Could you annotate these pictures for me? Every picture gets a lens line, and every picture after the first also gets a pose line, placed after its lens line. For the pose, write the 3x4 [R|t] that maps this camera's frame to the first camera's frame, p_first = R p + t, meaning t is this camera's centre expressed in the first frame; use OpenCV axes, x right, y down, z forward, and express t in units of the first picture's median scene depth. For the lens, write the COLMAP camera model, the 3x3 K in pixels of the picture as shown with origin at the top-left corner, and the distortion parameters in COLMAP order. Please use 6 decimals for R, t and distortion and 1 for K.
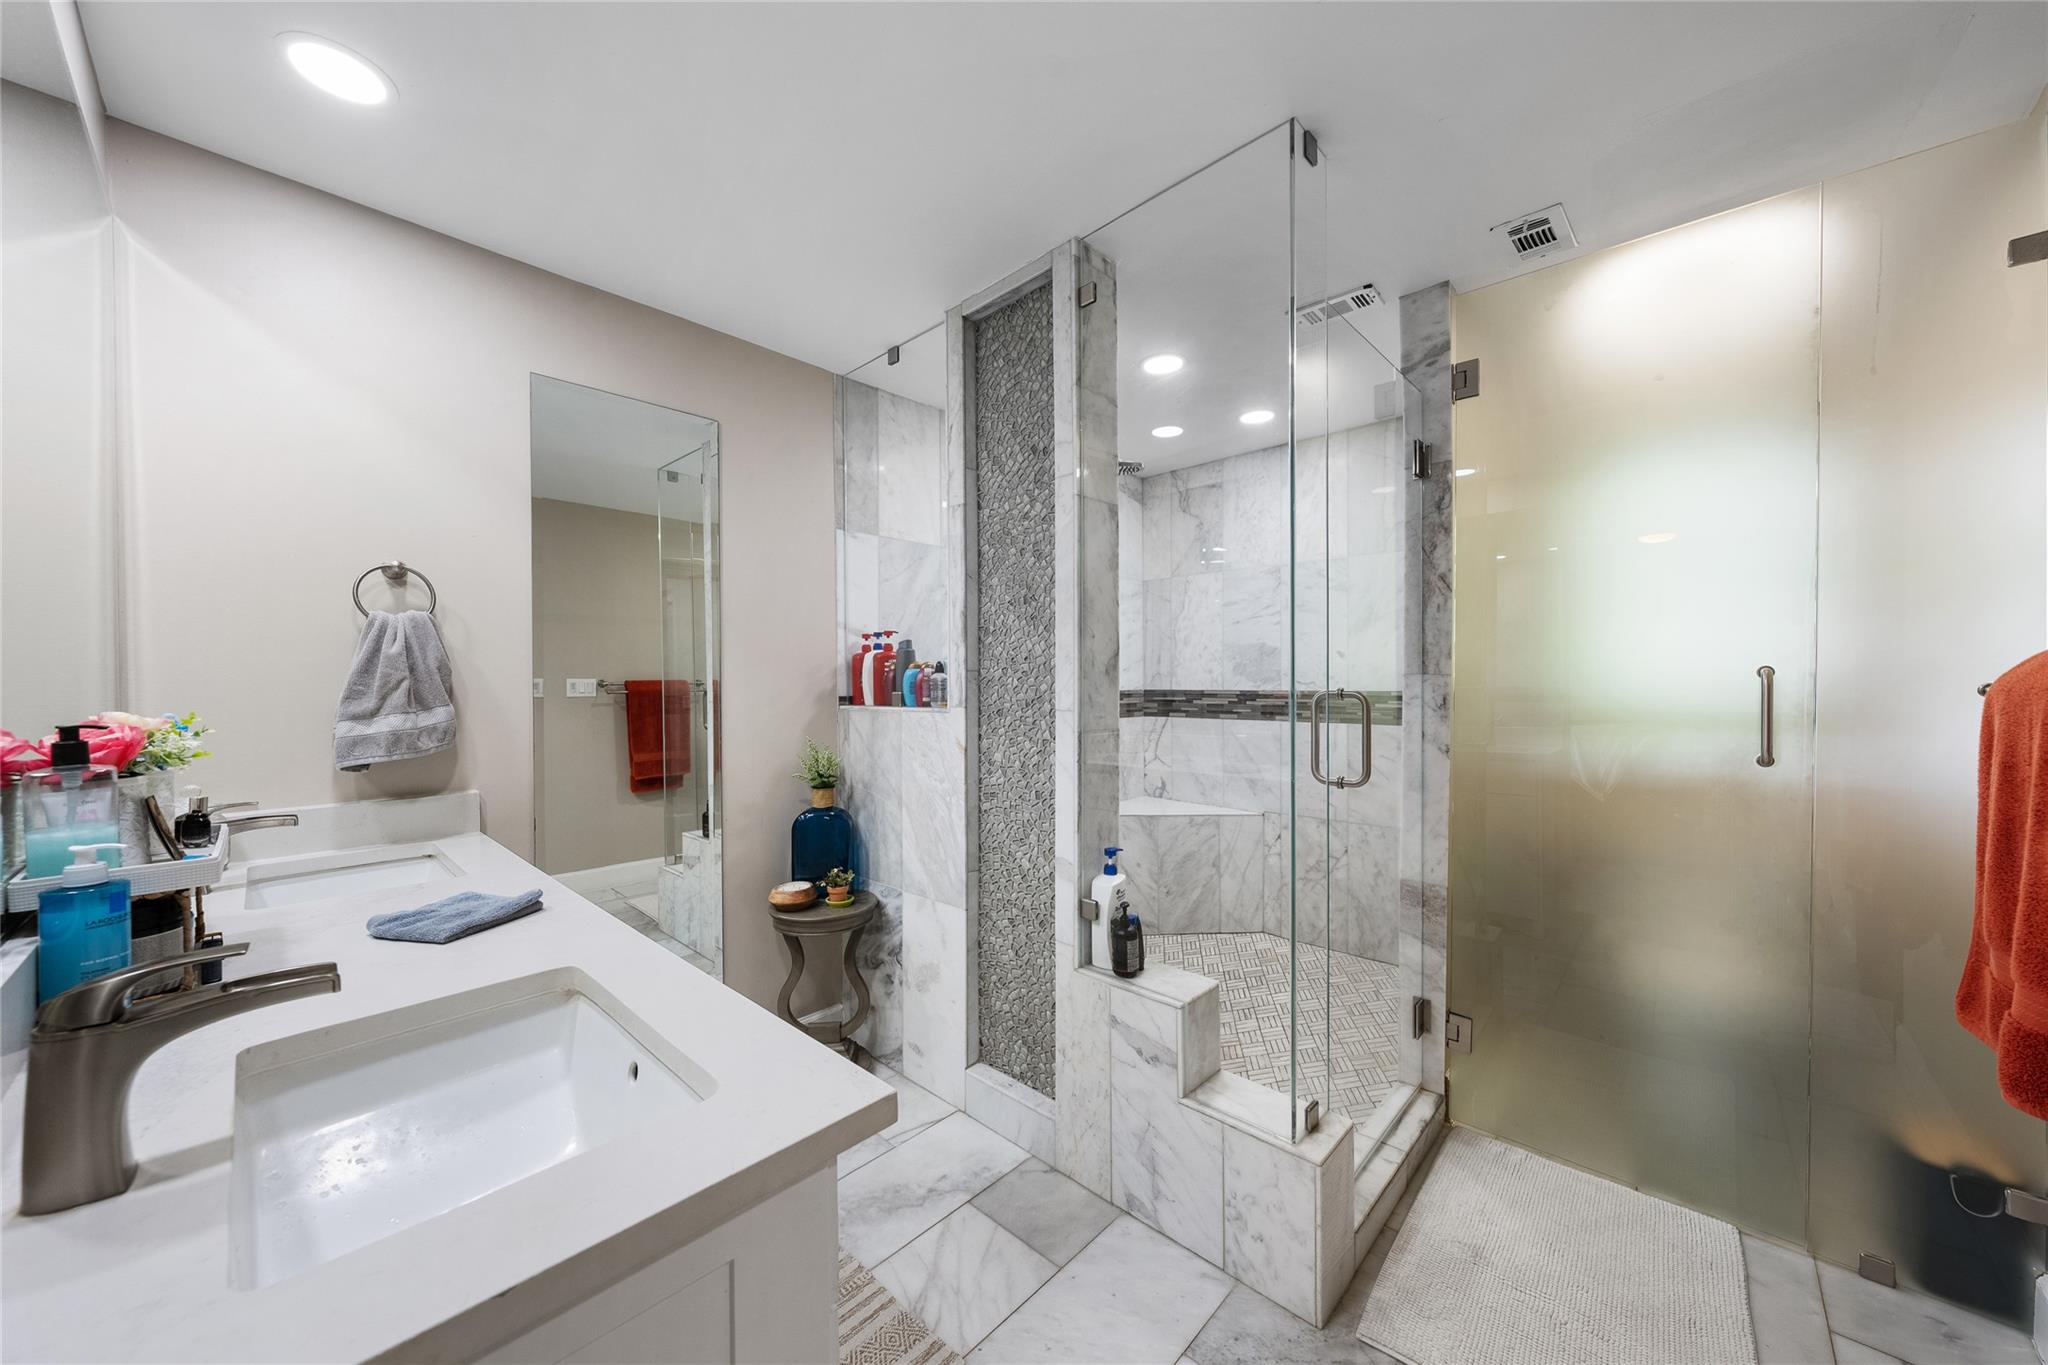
lens RADIAL K [[723.8, 0, 1020.3], [0, 723.8, 684.0], [0, 0, 1]] dist [0.002402, 0.000082]
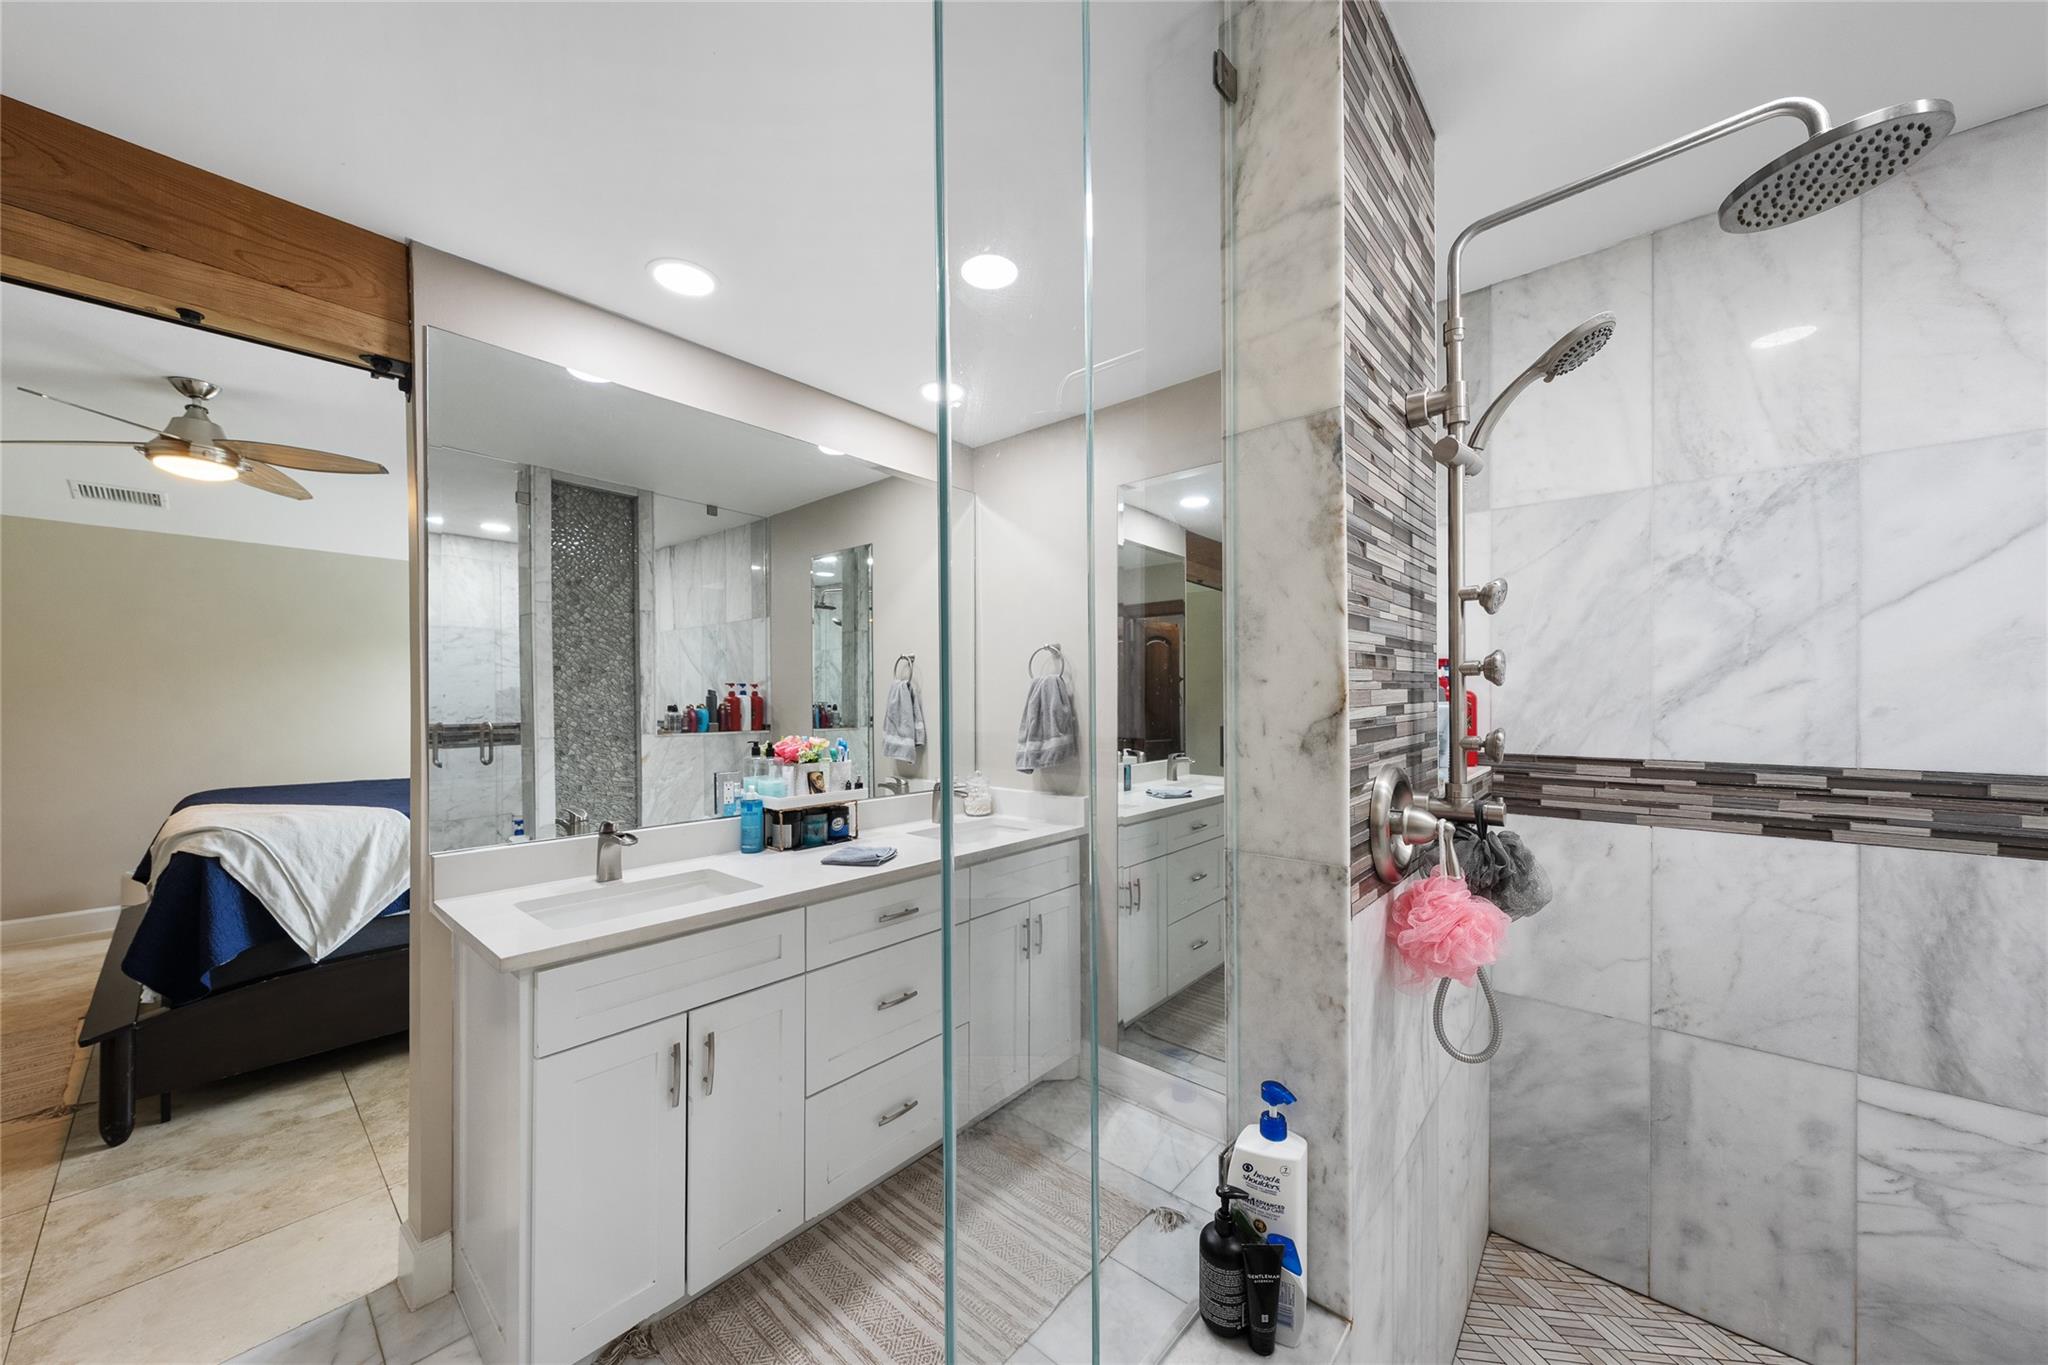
lens RADIAL K [[723.8, 0, 1021.0], [0, 723.8, 689.9], [0, 0, 1]] dist [0.002402, 0.000082]
pose [[0.025536, -0.002825, -0.999670, 0.712467], [-0.003001, 0.999991, -0.002903, -0.062628], [0.999669, 0.003075, 0.025527, 0.900531]]
